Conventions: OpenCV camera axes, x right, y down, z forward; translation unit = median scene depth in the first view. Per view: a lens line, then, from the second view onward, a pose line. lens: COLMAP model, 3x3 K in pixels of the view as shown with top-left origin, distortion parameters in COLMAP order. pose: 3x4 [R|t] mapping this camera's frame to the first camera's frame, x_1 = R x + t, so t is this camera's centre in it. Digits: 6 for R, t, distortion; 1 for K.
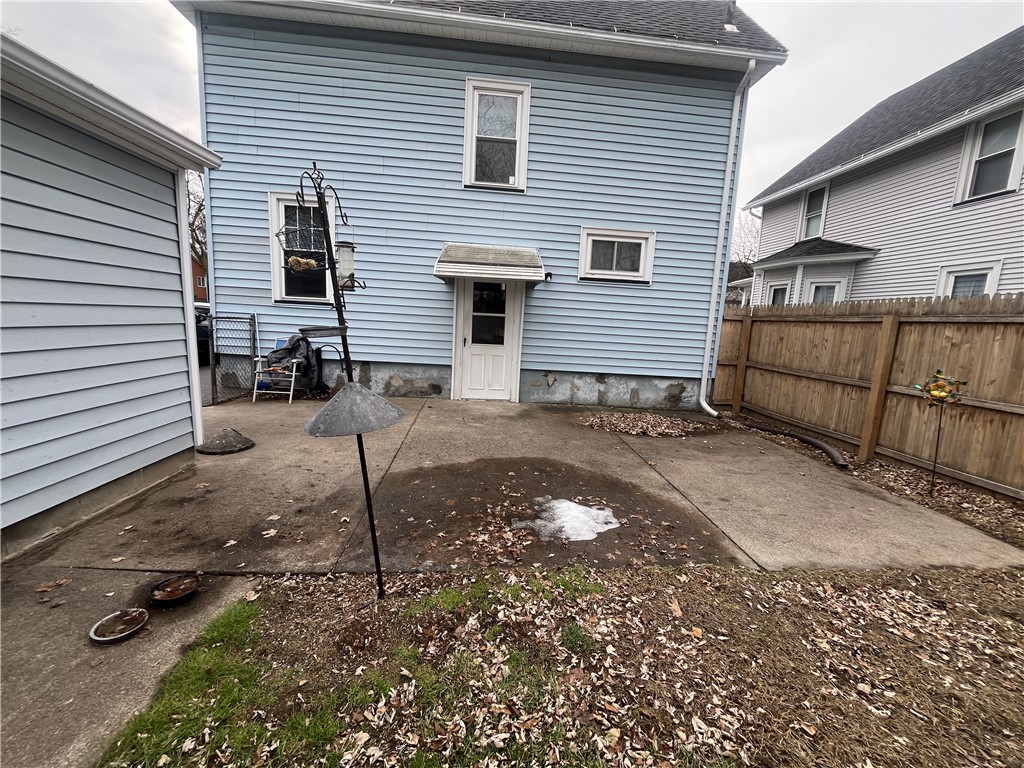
lens RADIAL K [[412.2, 0, 513.9], [0, 412.2, 380.4], [0, 0, 1]] dist [-0.004031, 0.000237]
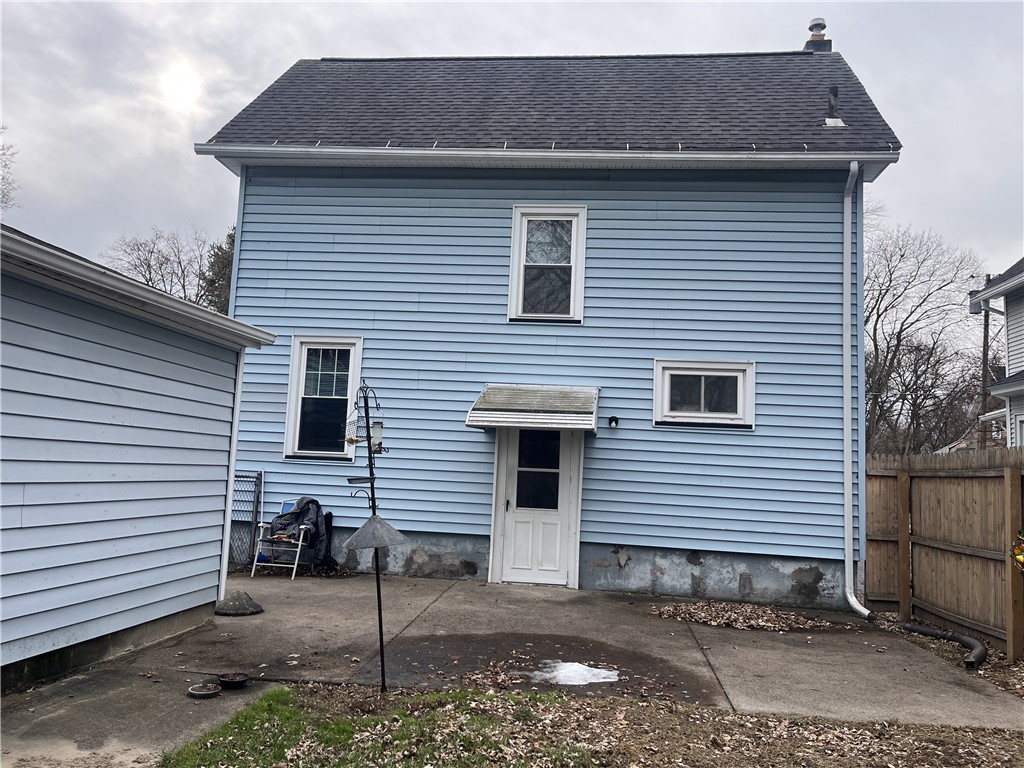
lens RADIAL K [[771.1, 0, 516.4], [0, 771.1, 380.6], [0, 0, 1]] dist [0.041916, -0.049351]
pose [[0.984035, -0.027712, -0.175805, 0.168427], [-0.021281, 0.962396, -0.270817, 0.077791], [0.176699, 0.270235, 0.946441, -0.462321]]
